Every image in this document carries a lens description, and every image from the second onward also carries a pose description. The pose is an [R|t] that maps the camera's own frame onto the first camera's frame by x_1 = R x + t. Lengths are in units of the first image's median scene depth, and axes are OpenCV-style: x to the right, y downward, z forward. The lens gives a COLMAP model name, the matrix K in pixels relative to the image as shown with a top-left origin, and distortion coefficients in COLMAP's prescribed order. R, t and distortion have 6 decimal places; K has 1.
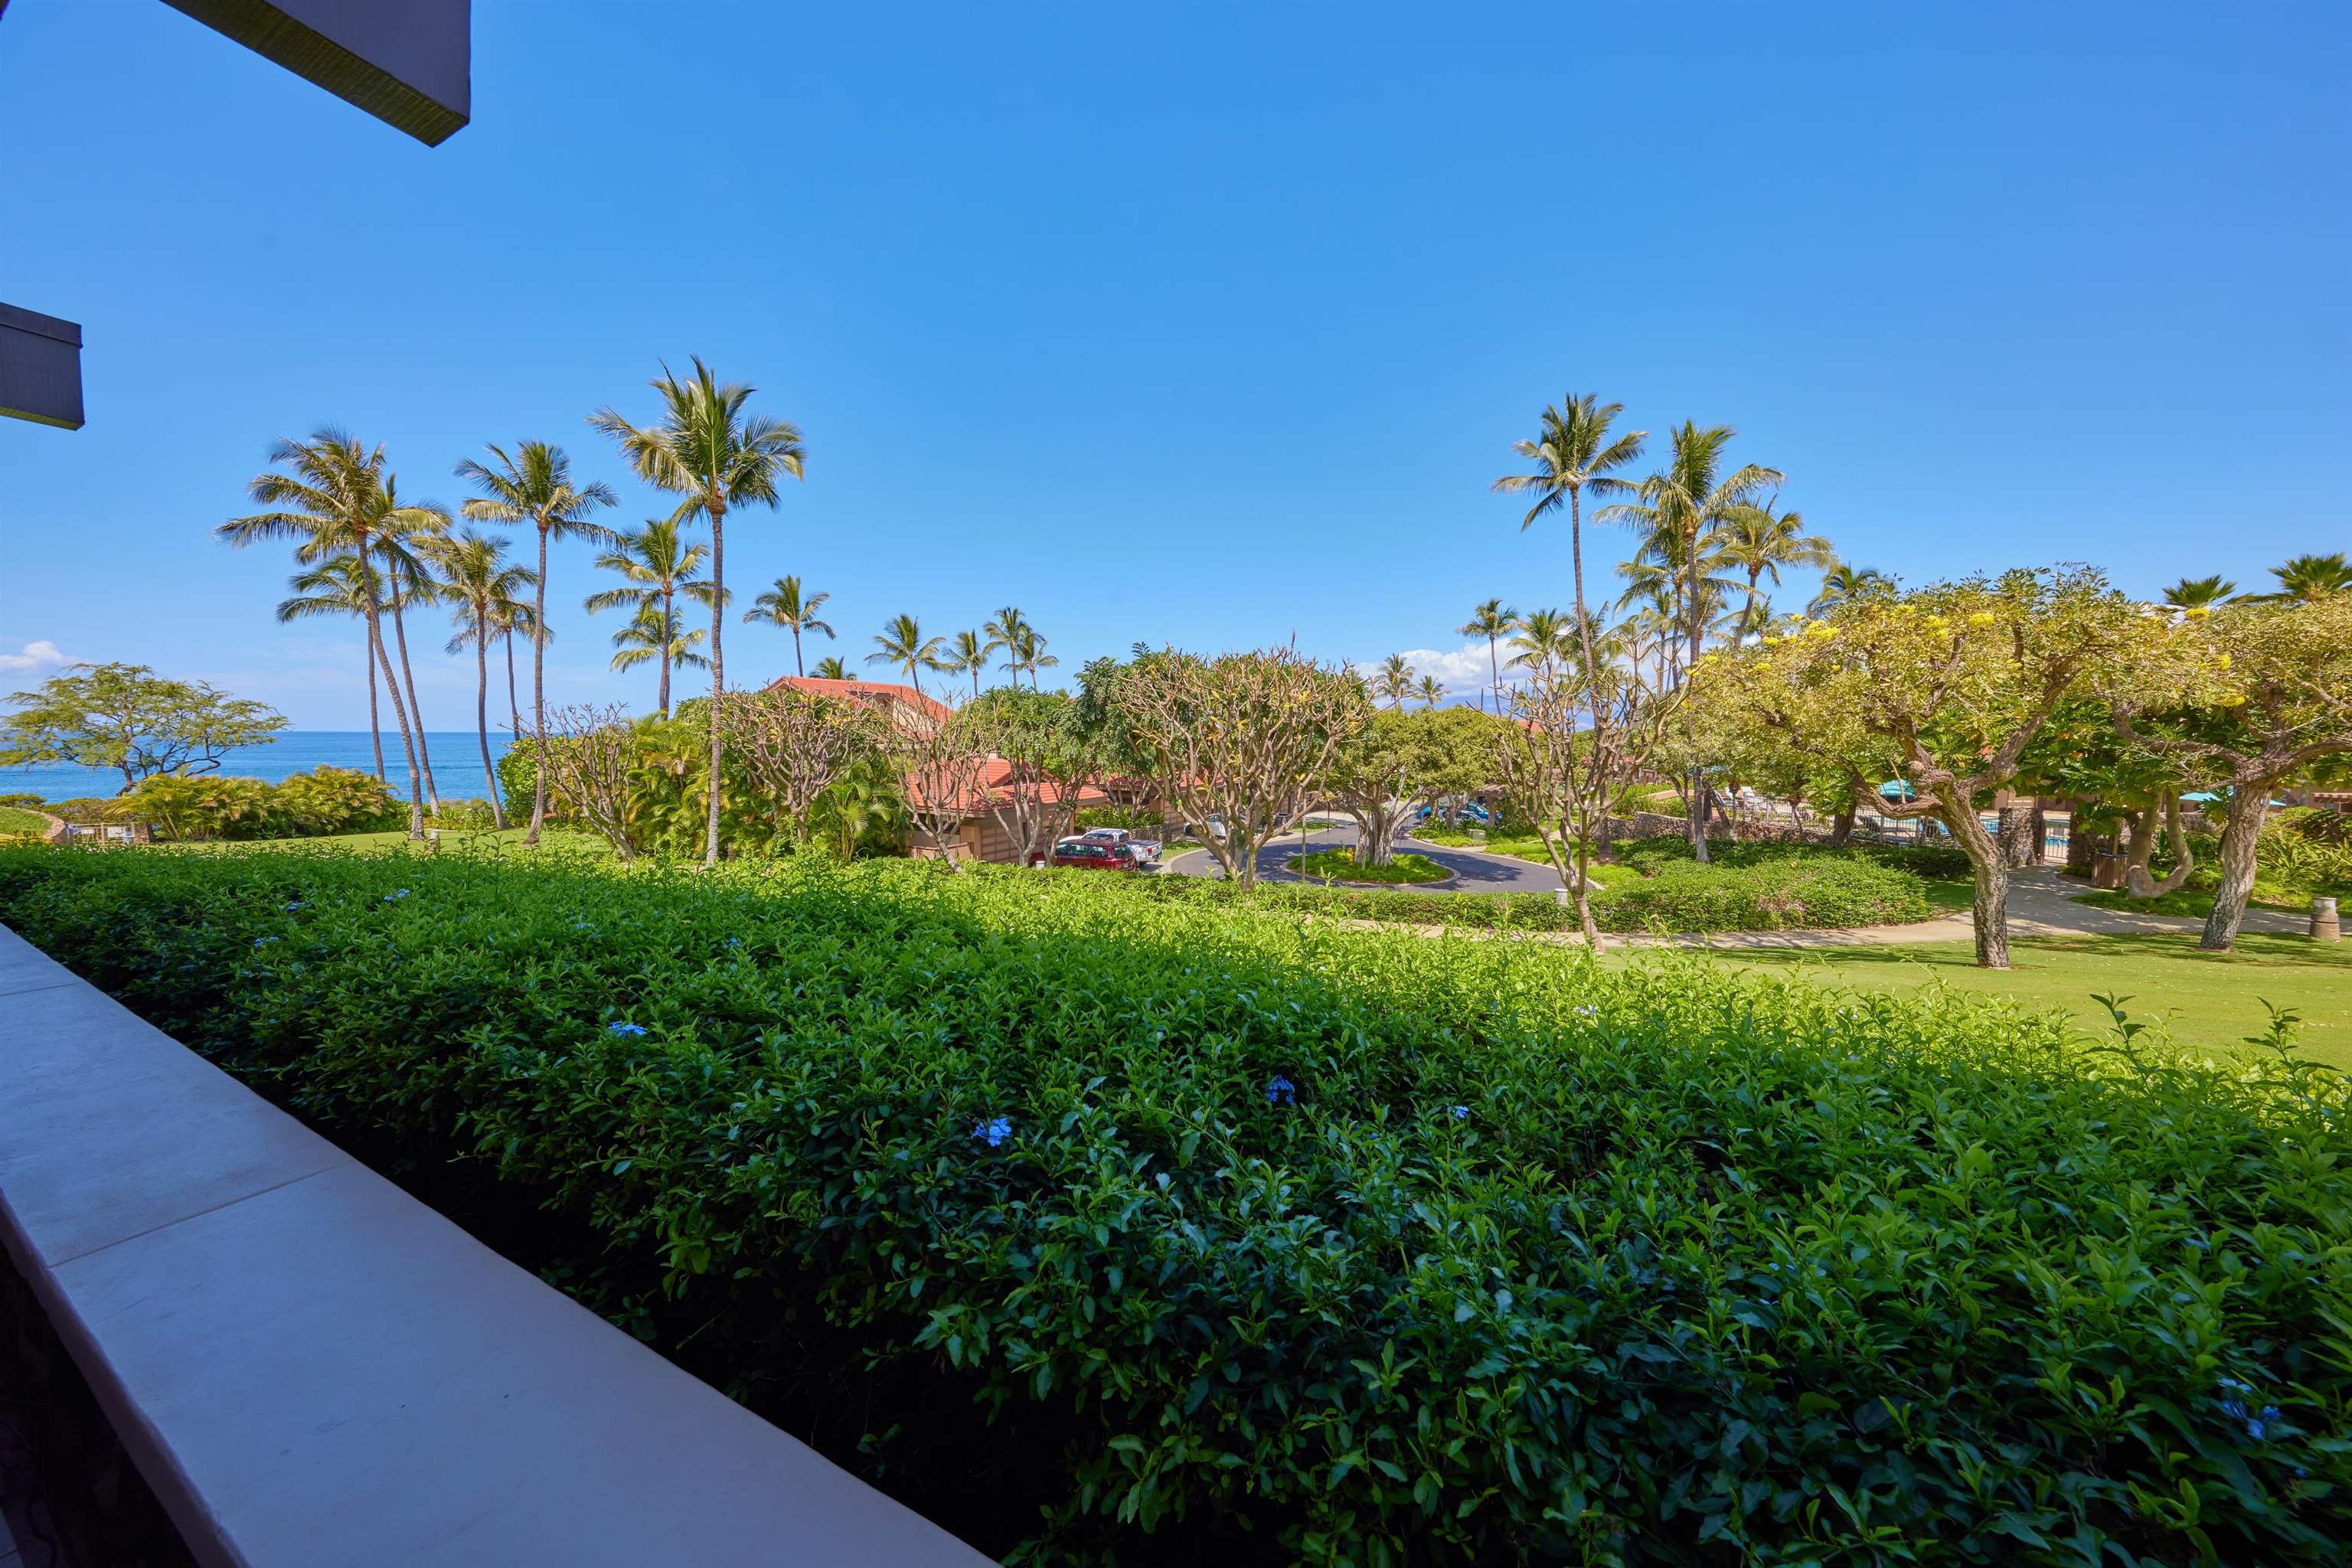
lens RADIAL K [[754.0, 0, 1184.7], [0, 754.0, 769.8], [0, 0, 1]] dist [-0.002414, -0.000801]
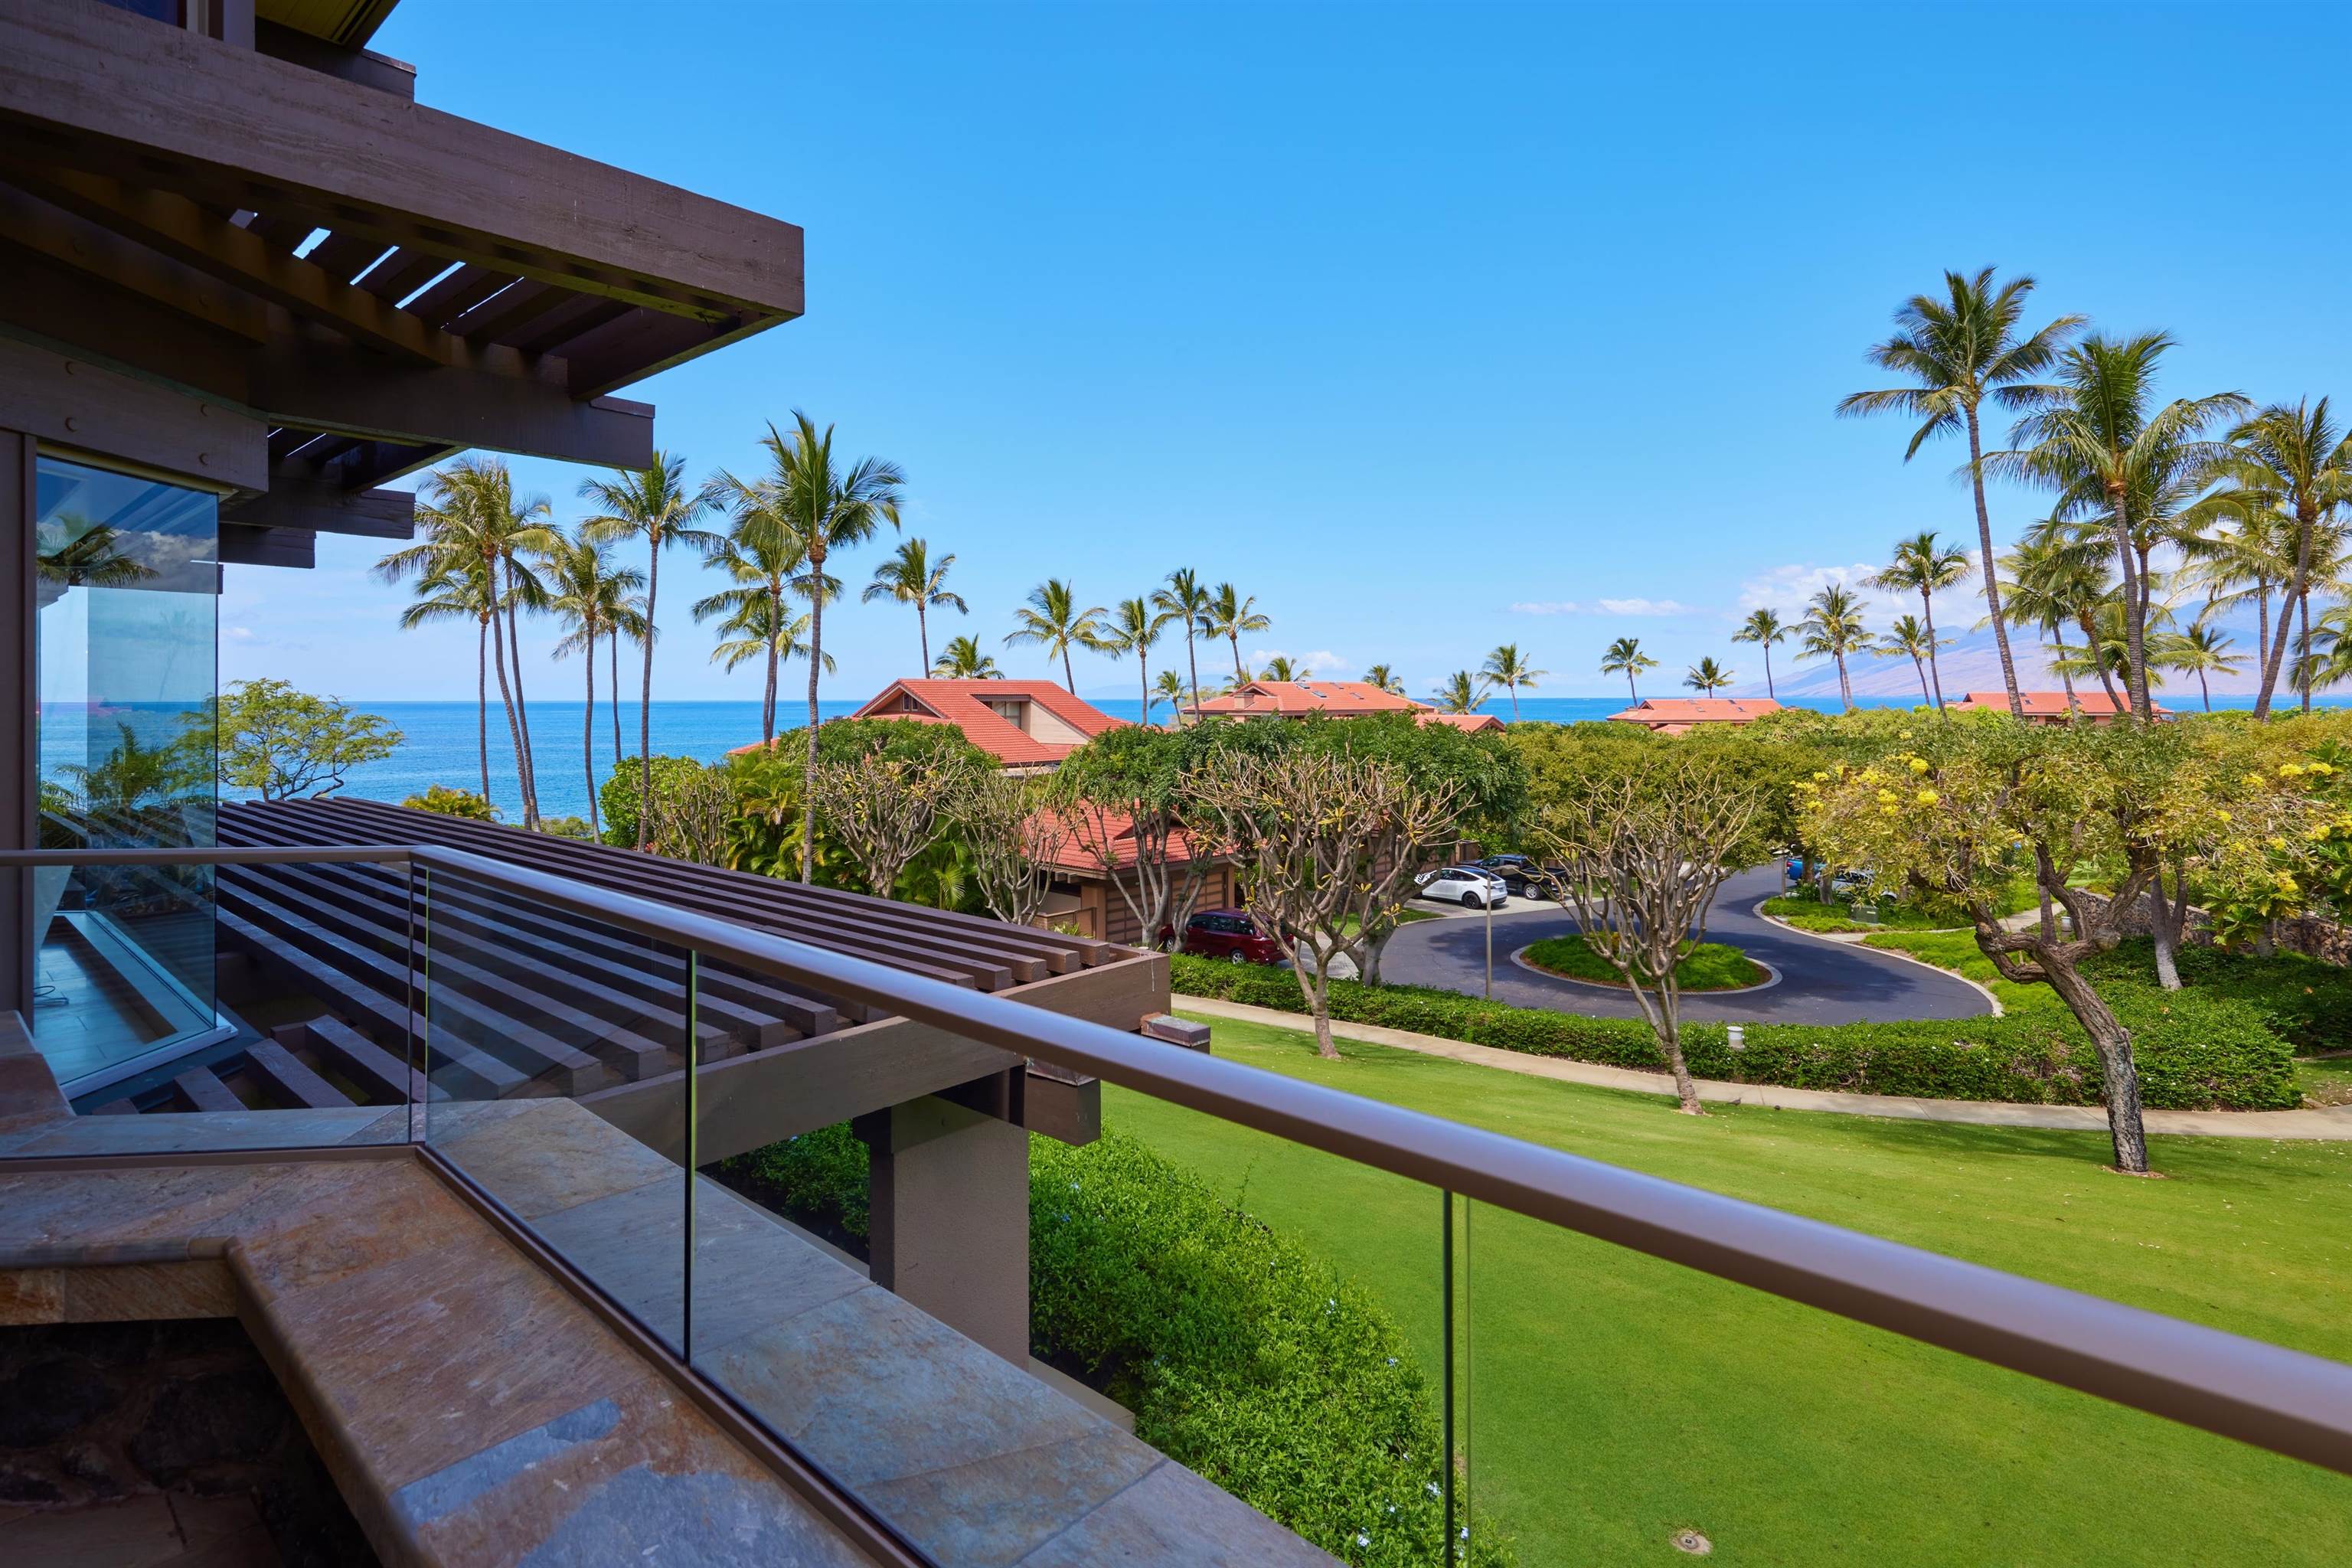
lens RADIAL K [[1158.3, 0, 1195.0], [0, 1158.3, 701.1], [0, 0, 1]] dist [0.018547, -0.000585]
pose [[0.967340, -0.003282, -0.253463, 0.115537], [-0.009891, 0.998666, -0.050681, -0.051633], [0.253291, 0.051533, 0.966017, -0.156120]]
